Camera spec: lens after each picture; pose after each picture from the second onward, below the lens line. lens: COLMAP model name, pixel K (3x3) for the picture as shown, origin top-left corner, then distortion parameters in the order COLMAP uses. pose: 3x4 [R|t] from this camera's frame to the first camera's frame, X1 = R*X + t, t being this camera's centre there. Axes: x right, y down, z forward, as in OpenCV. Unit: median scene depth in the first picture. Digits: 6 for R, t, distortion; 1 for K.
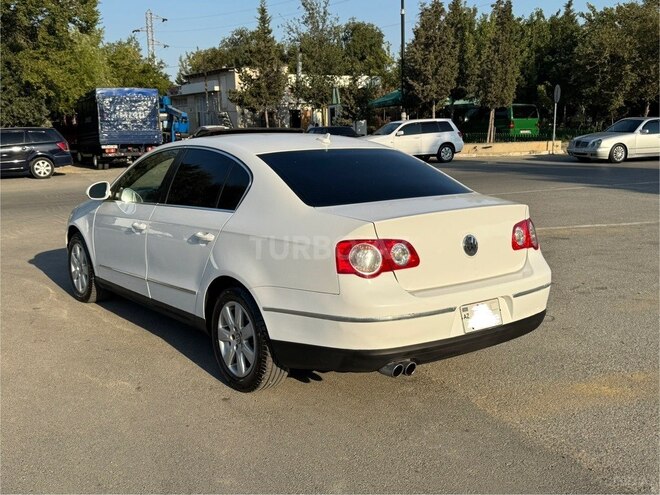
lens RADIAL K [[676.7, 0, 330.0], [0, 676.7, 247.5], [0, 0, 1]] dist [0.150753, -0.314913]
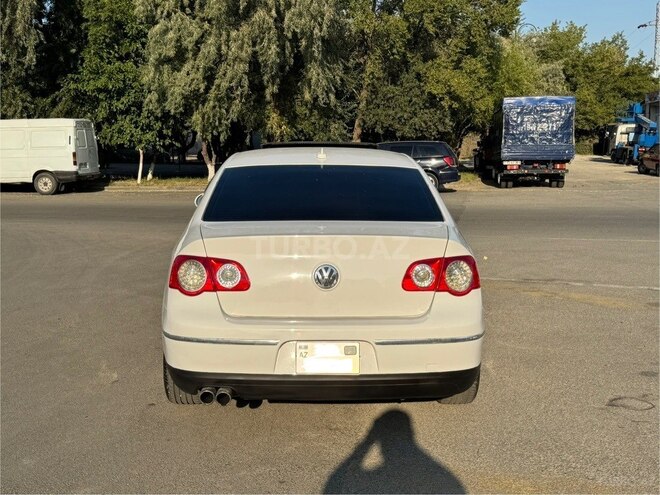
lens RADIAL K [[808.5, 0, 371.3], [0, 808.5, 285.1], [0, 0, 1]] dist [0.020615, 0.015380]
pose [[0.838188, 0.100327, -0.536074, 0.103608], [-0.098908, 0.994598, 0.031491, -0.003898], [0.536338, 0.026627, 0.843583, 0.019424]]
